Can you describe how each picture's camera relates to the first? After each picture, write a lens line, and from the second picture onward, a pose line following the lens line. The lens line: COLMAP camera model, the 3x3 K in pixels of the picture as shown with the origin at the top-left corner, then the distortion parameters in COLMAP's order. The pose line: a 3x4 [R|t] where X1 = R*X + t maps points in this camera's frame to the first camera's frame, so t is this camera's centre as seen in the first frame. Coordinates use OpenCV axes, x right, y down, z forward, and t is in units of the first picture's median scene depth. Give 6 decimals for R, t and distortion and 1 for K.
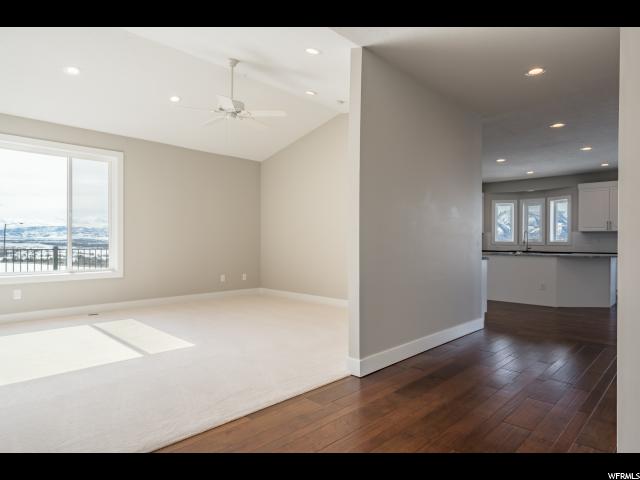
lens RADIAL K [[386.1, 0, 320.0], [0, 386.1, 240.0], [0, 0, 1]] dist [0.002971, 0.000638]
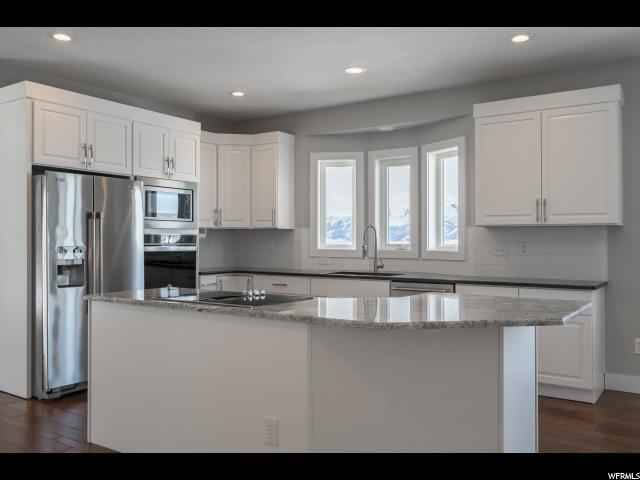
lens RADIAL K [[555.0, 0, 320.0], [0, 555.0, 240.0], [0, 0, 1]] dist [-0.007780, -0.003569]
pose [[0.983948, -0.004463, 0.178401, 0.374045], [0.004173, 0.999989, 0.002000, -0.008541], [-0.178408, -0.001223, 0.983956, 0.429784]]
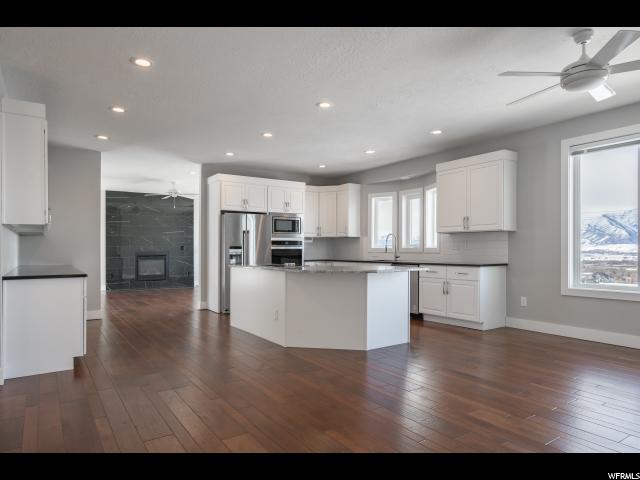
lens RADIAL K [[409.1, 0, 320.0], [0, 409.1, 240.0], [0, 0, 1]] dist [-0.078553, -0.000387]
pose [[0.979167, -0.018089, -0.202249, 0.552441], [0.014260, 0.999691, -0.020377, 0.002536], [0.202555, 0.017068, 0.979122, 0.221433]]
